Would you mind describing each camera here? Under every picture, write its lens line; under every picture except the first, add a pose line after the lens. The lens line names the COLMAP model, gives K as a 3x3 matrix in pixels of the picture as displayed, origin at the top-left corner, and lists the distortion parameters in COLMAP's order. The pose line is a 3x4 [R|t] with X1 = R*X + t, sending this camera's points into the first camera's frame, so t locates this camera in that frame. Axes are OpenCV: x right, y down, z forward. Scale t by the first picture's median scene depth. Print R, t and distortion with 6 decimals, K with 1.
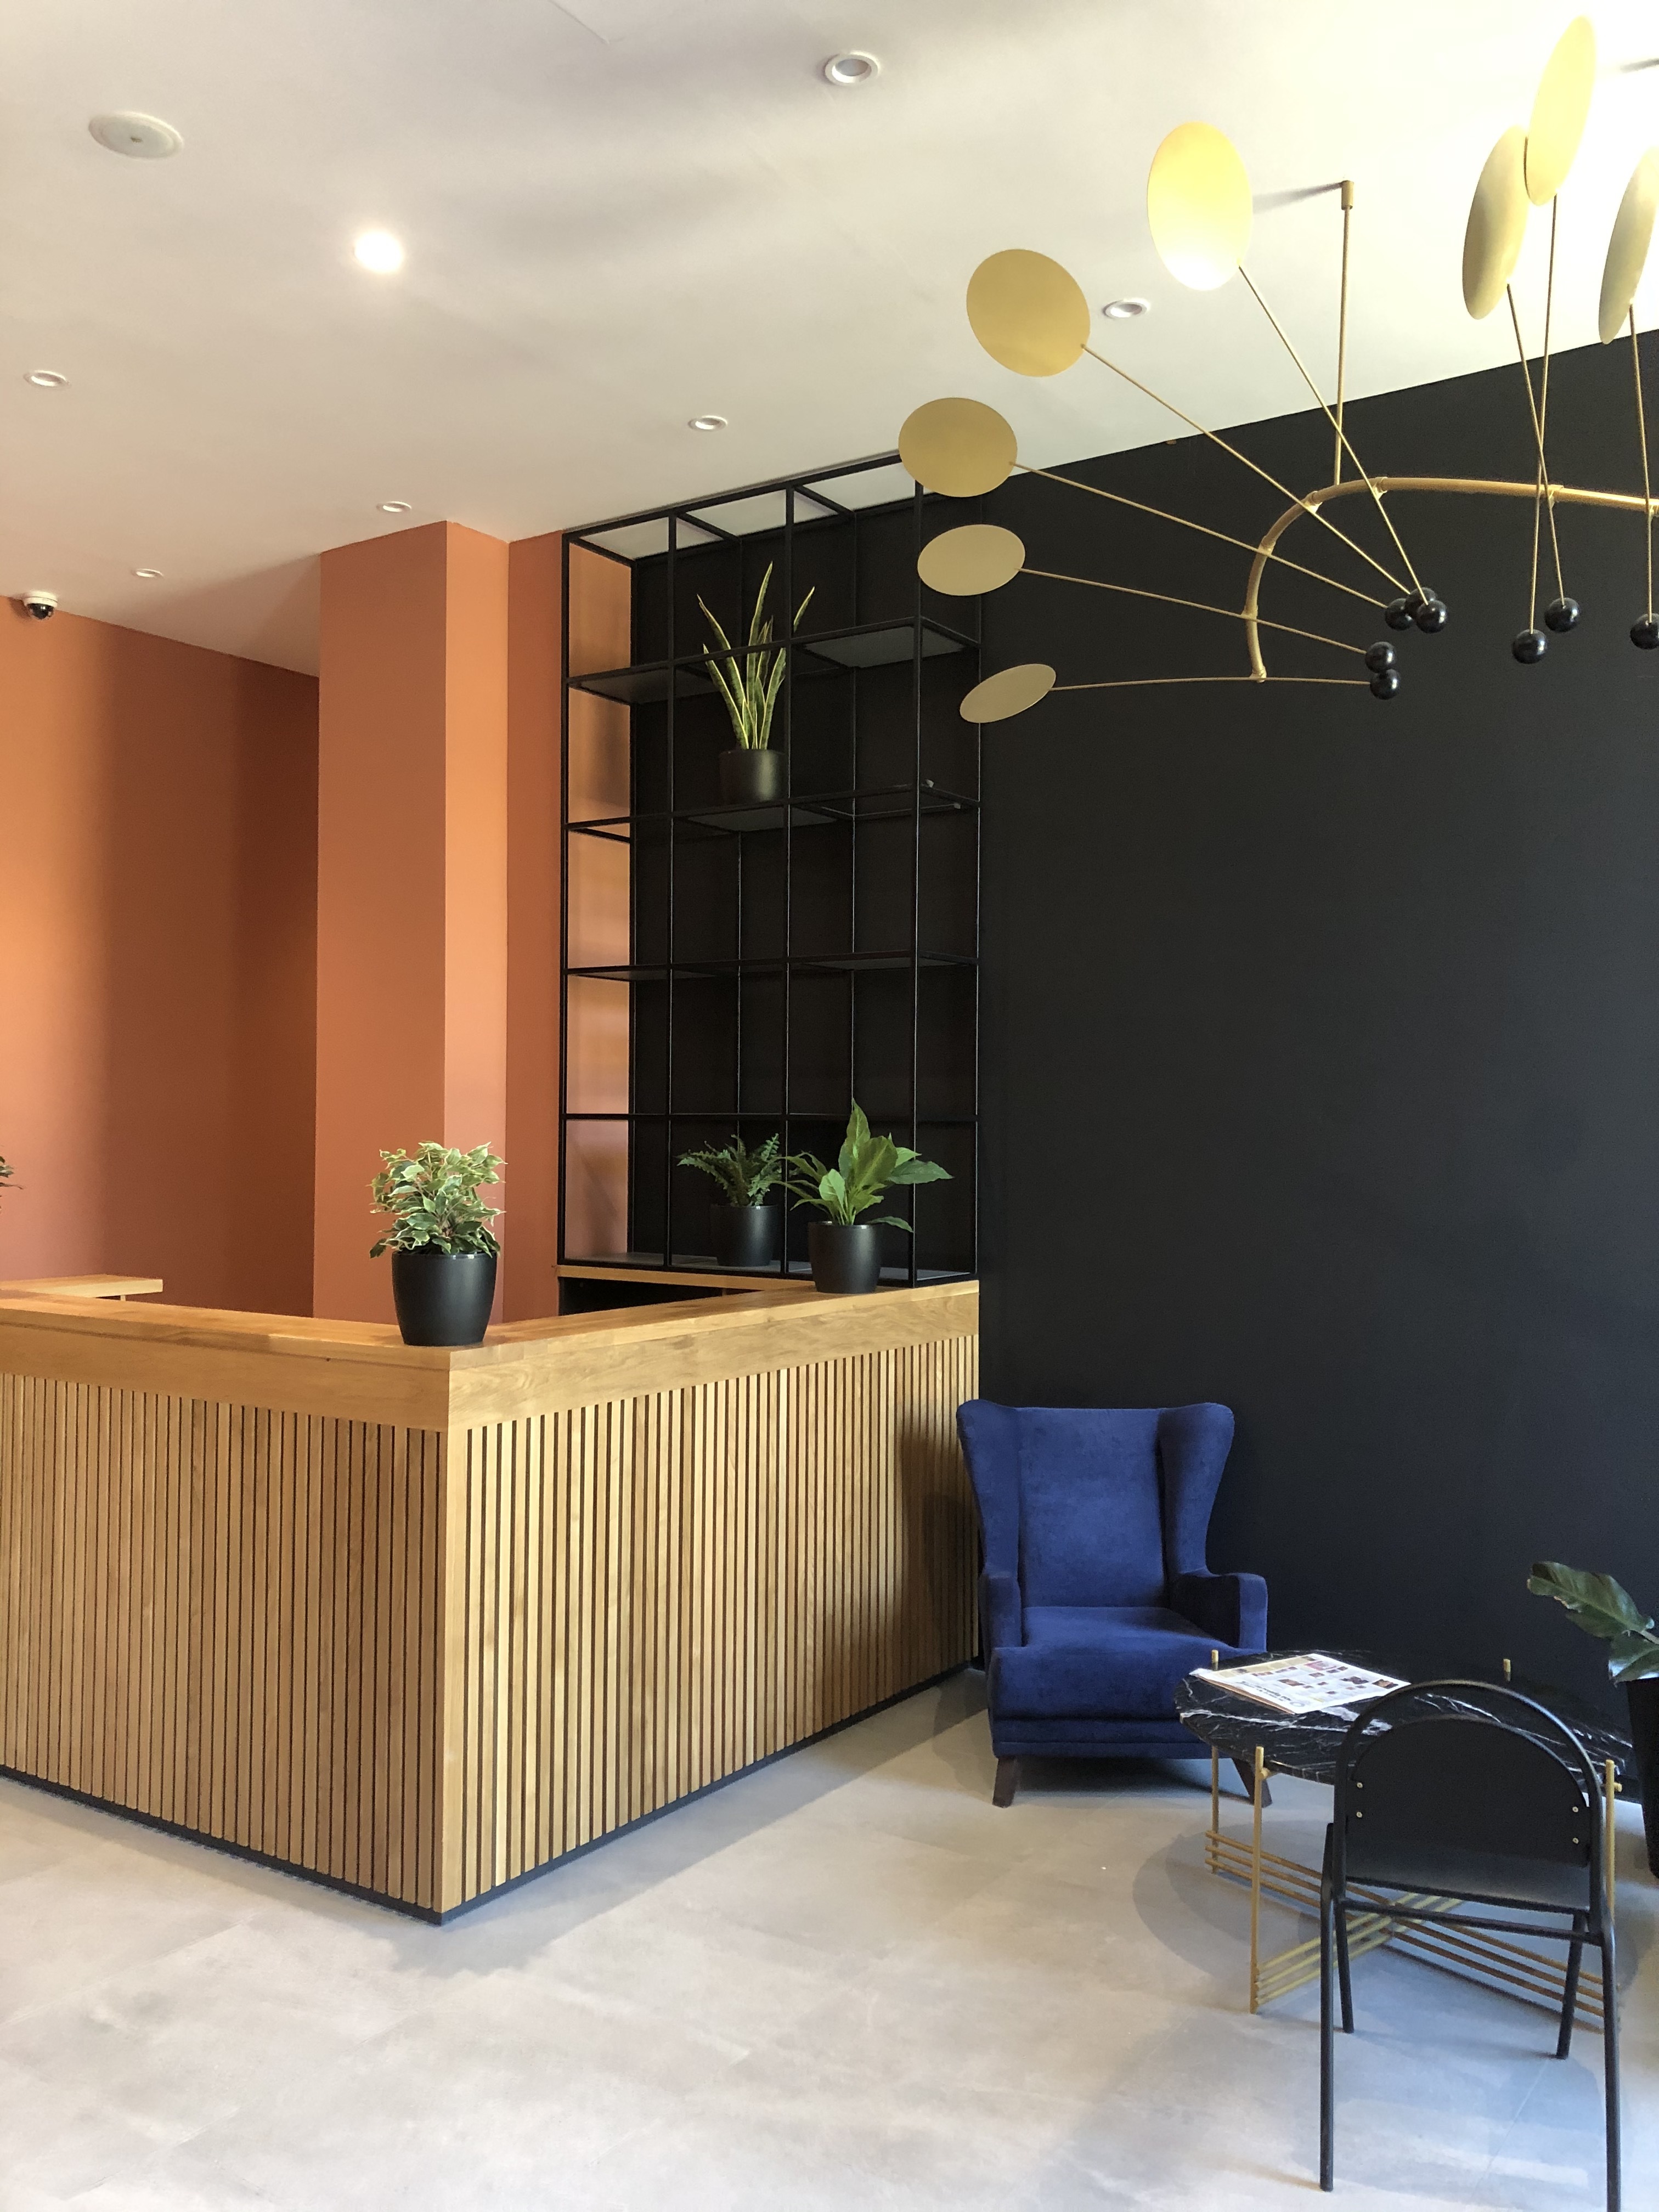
lens RADIAL K [[1834.5, 0, 829.5], [0, 1834.5, 1106.0], [0, 0, 1]] dist [0.001514, 0.001300]
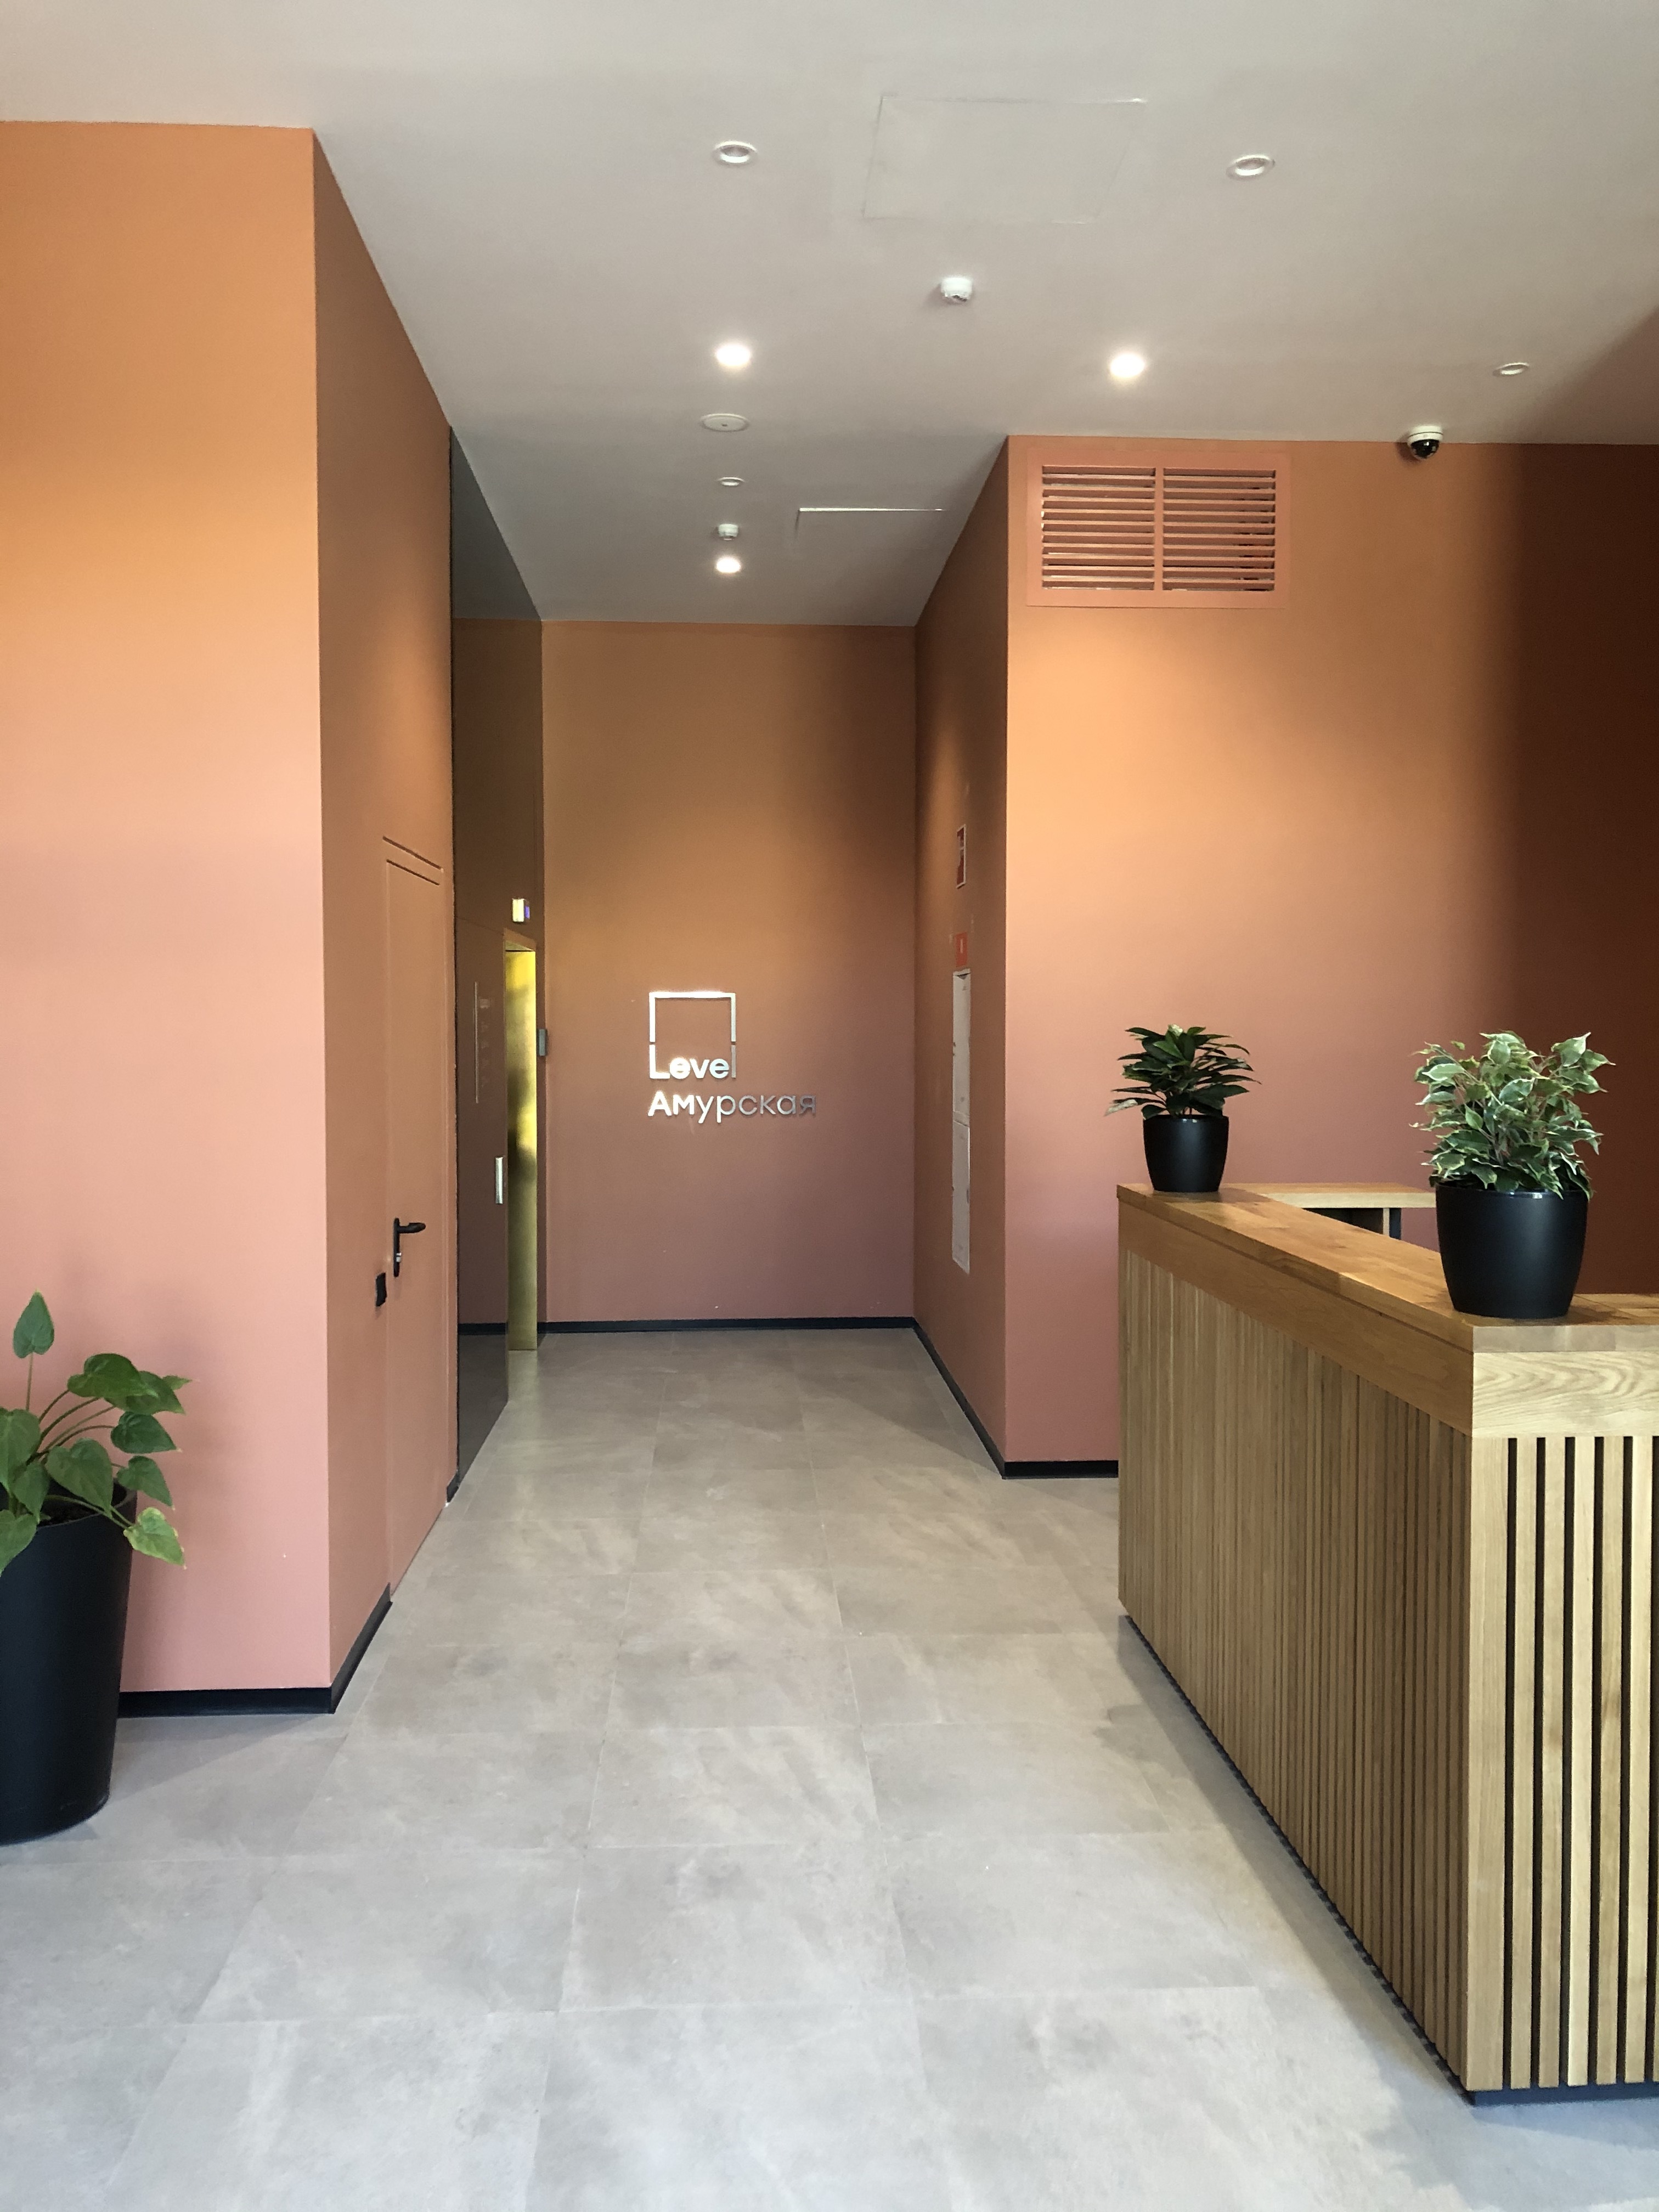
lens RADIAL K [[1790.5, 0, 827.4], [0, 1790.5, 1094.5], [0, 0, 1]] dist [0.076611, -0.094082]
pose [[0.606708, 0.028051, -0.794429, 0.192408], [0.012572, 0.998914, 0.044873, 0.008670], [0.794825, -0.037213, 0.605697, 0.365137]]
